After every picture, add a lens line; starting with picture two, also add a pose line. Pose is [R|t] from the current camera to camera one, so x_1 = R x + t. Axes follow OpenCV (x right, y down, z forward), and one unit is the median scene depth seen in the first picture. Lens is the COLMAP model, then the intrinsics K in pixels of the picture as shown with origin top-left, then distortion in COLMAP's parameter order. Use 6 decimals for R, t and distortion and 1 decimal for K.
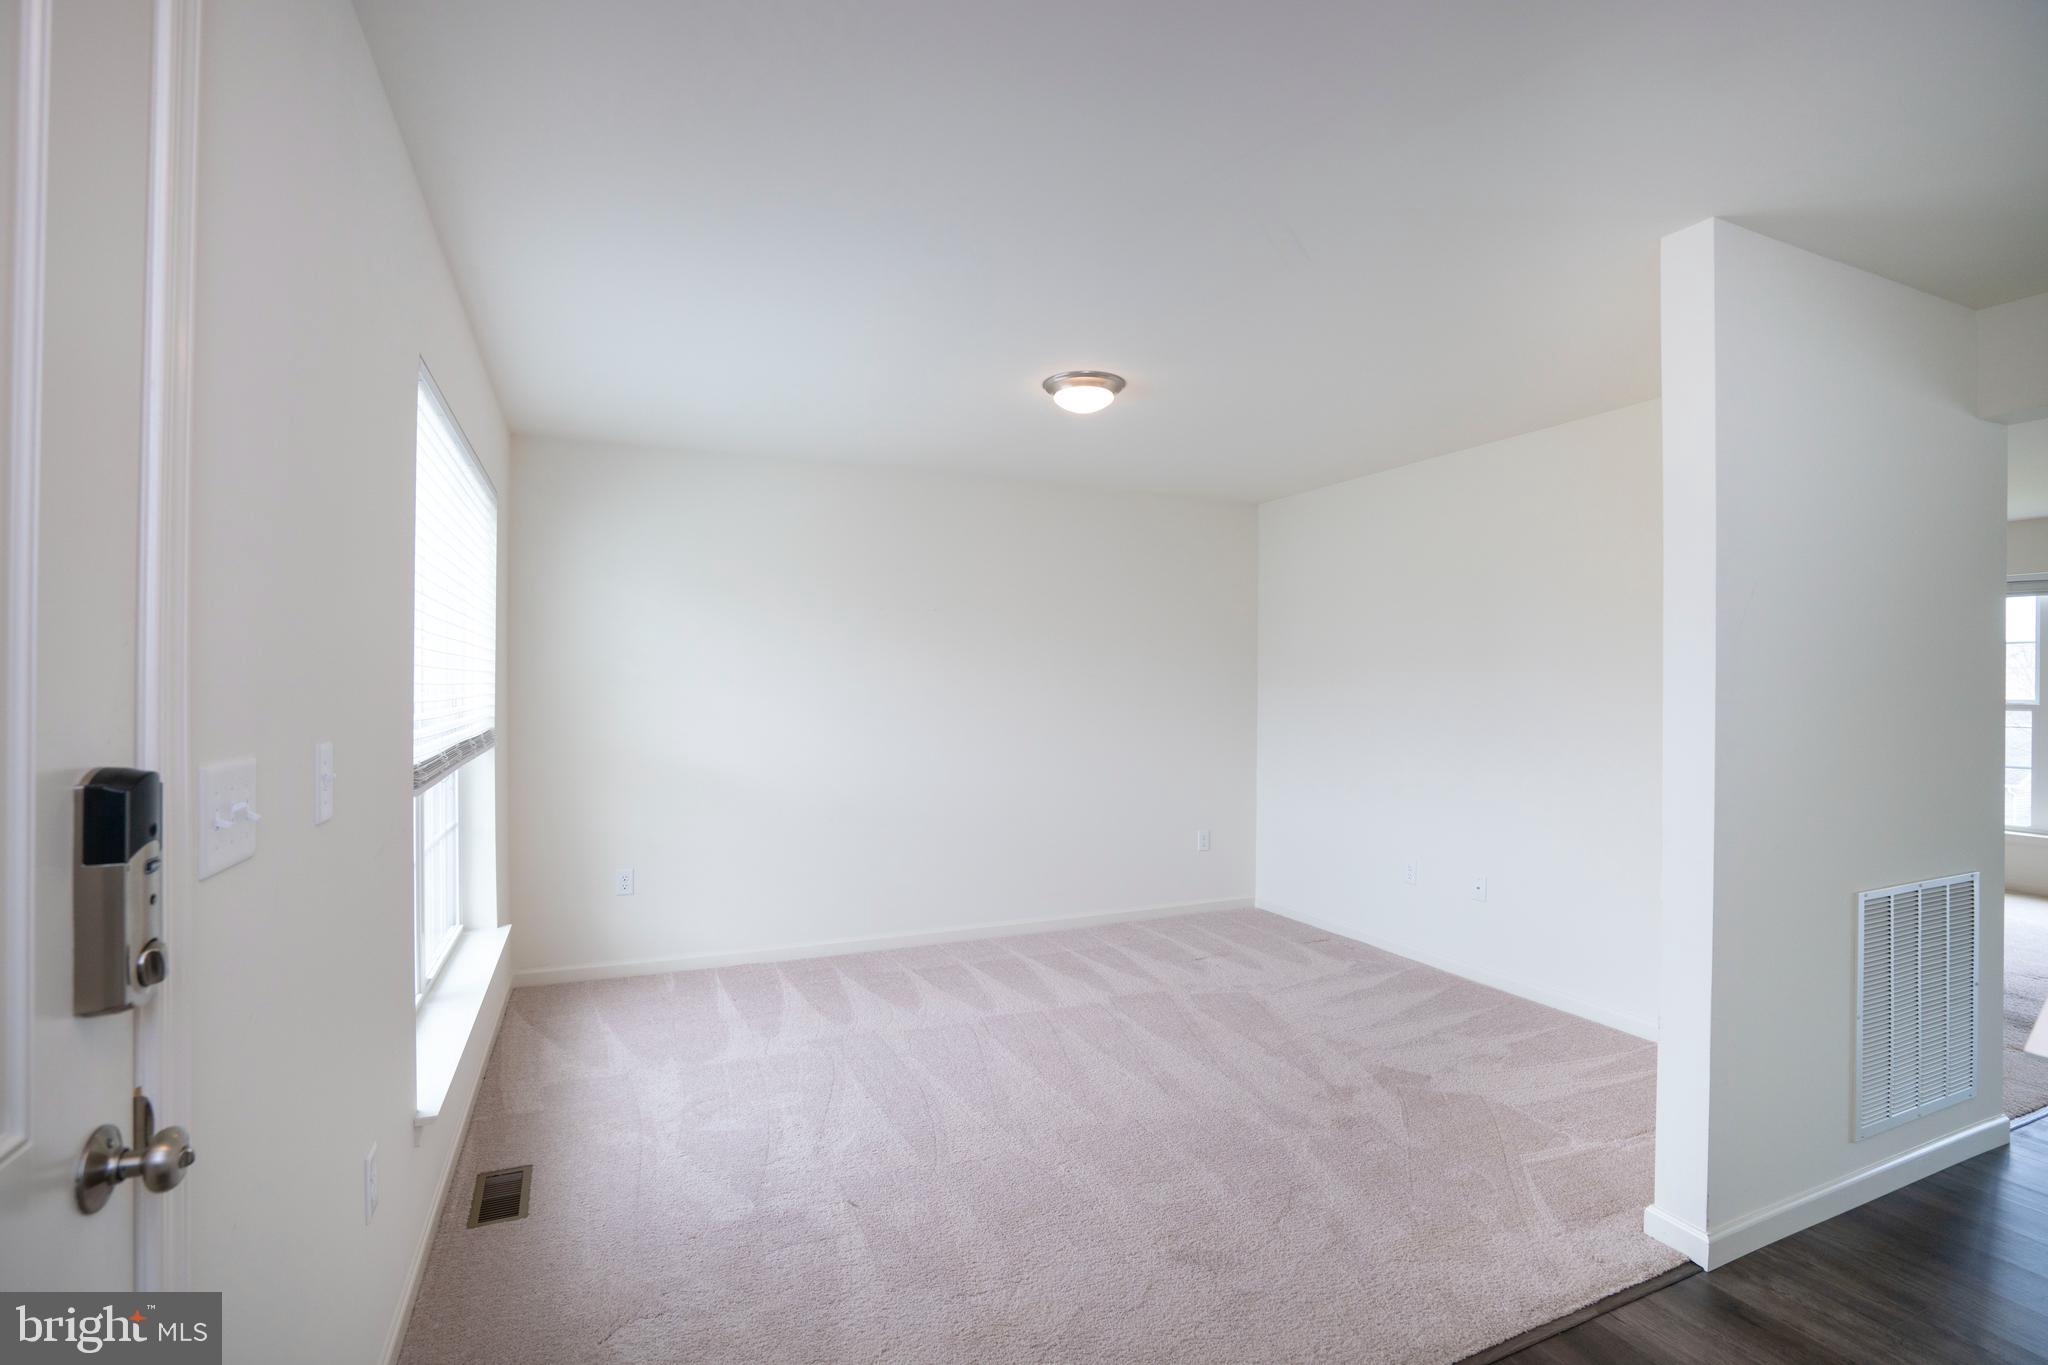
lens RADIAL K [[951.0, 0, 1009.2], [0, 951.0, 683.5], [0, 0, 1]] dist [-0.043886, 0.015408]
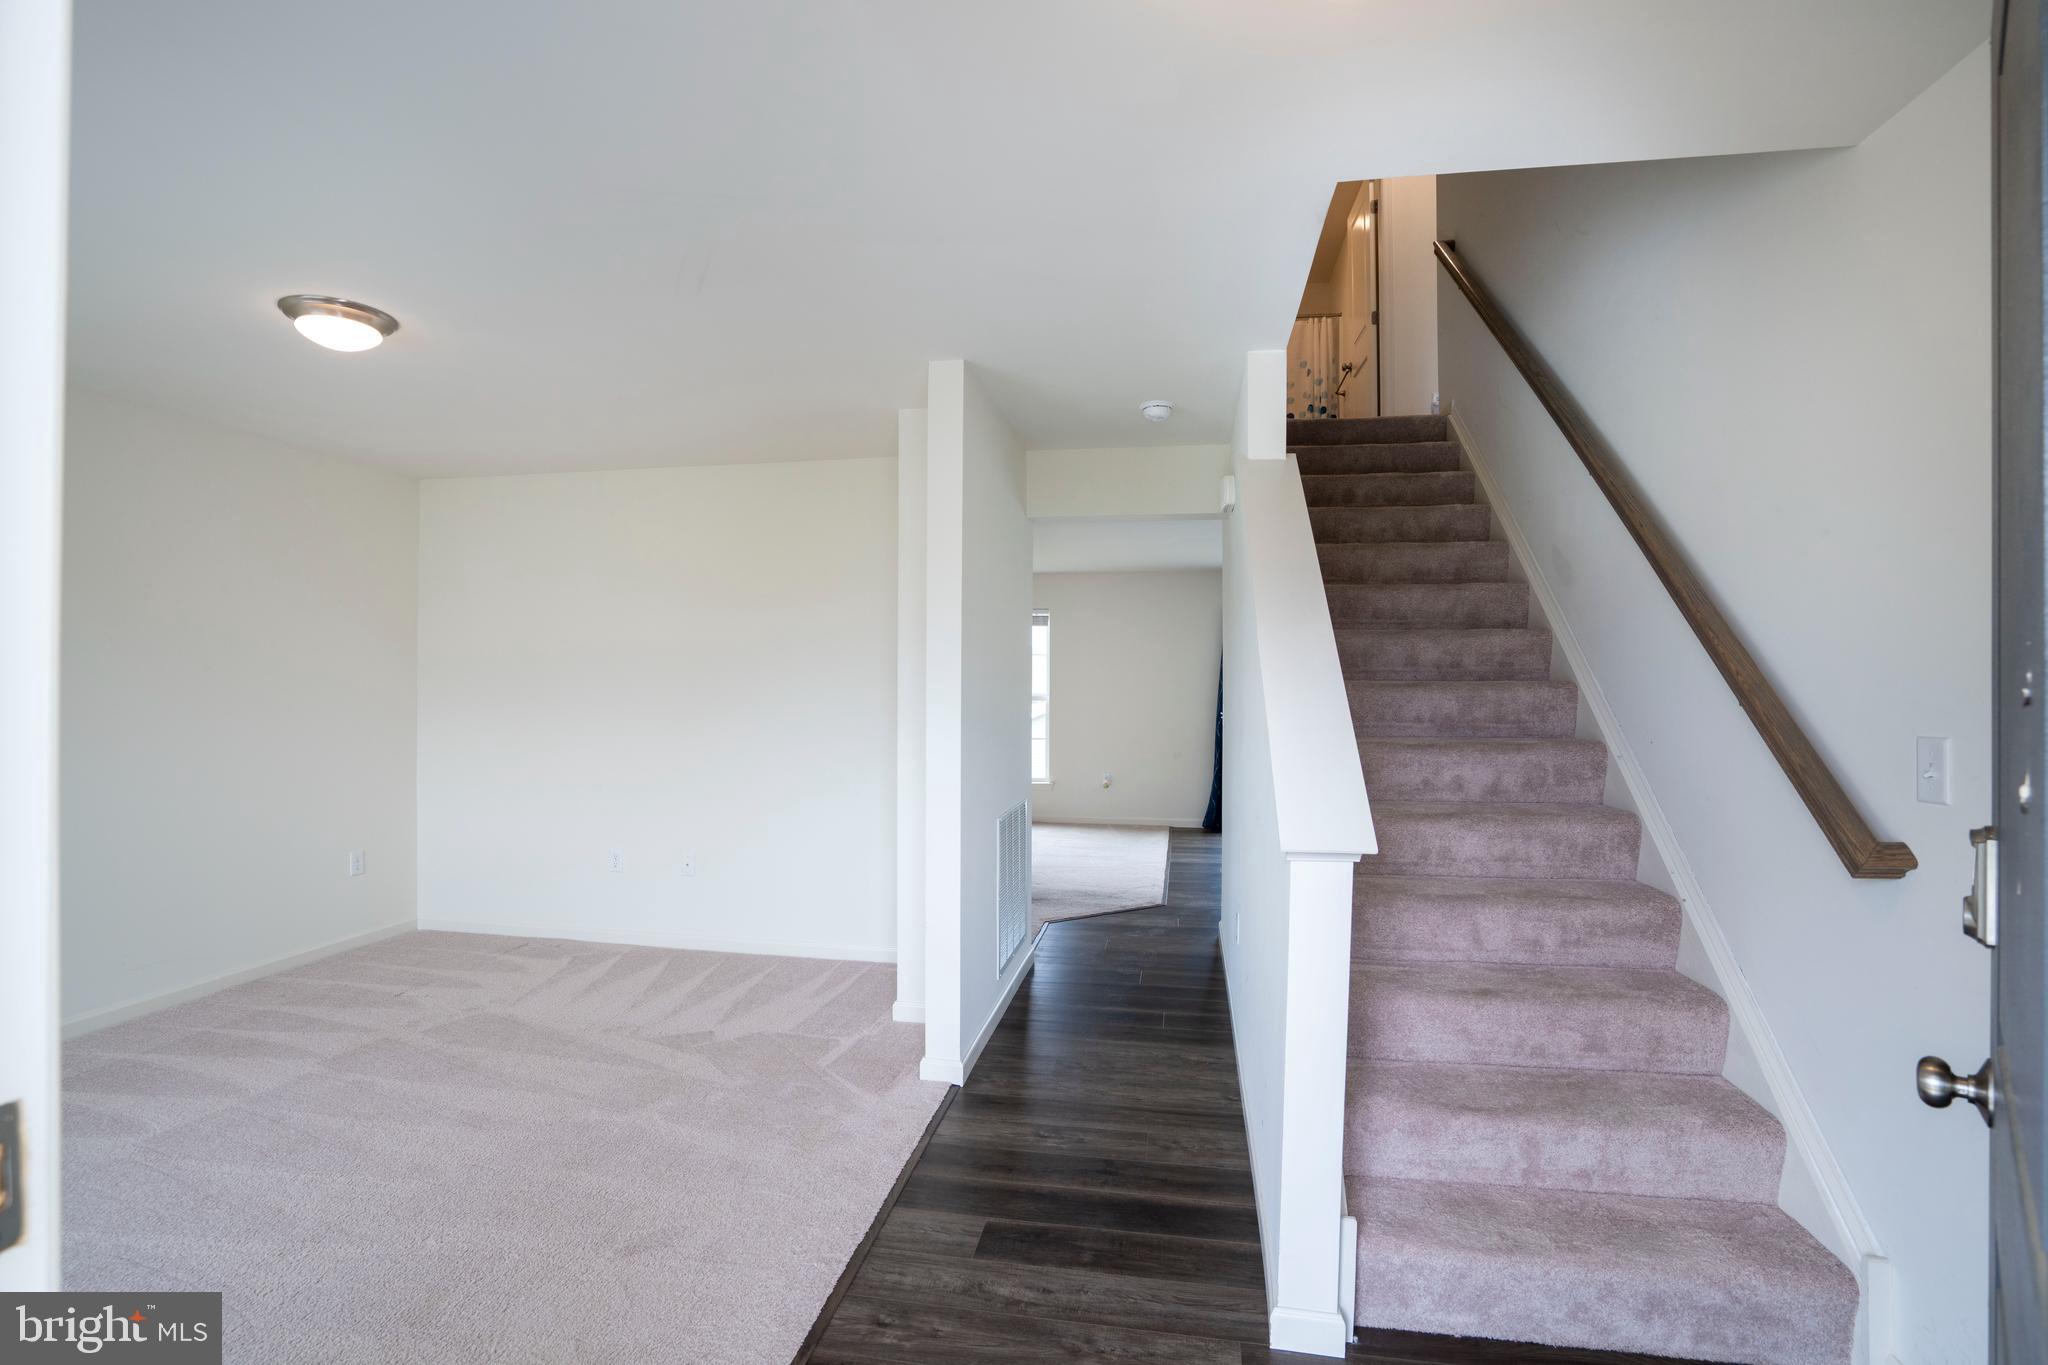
lens RADIAL K [[951.0, 0, 1026.6], [0, 951.0, 686.9], [0, 0, 1]] dist [-0.043886, 0.015408]
pose [[0.551143, 0.000506, 0.834411, -0.256663], [-0.008148, 0.999955, 0.004775, -0.002164], [-0.834371, -0.009431, 0.551123, 0.058135]]
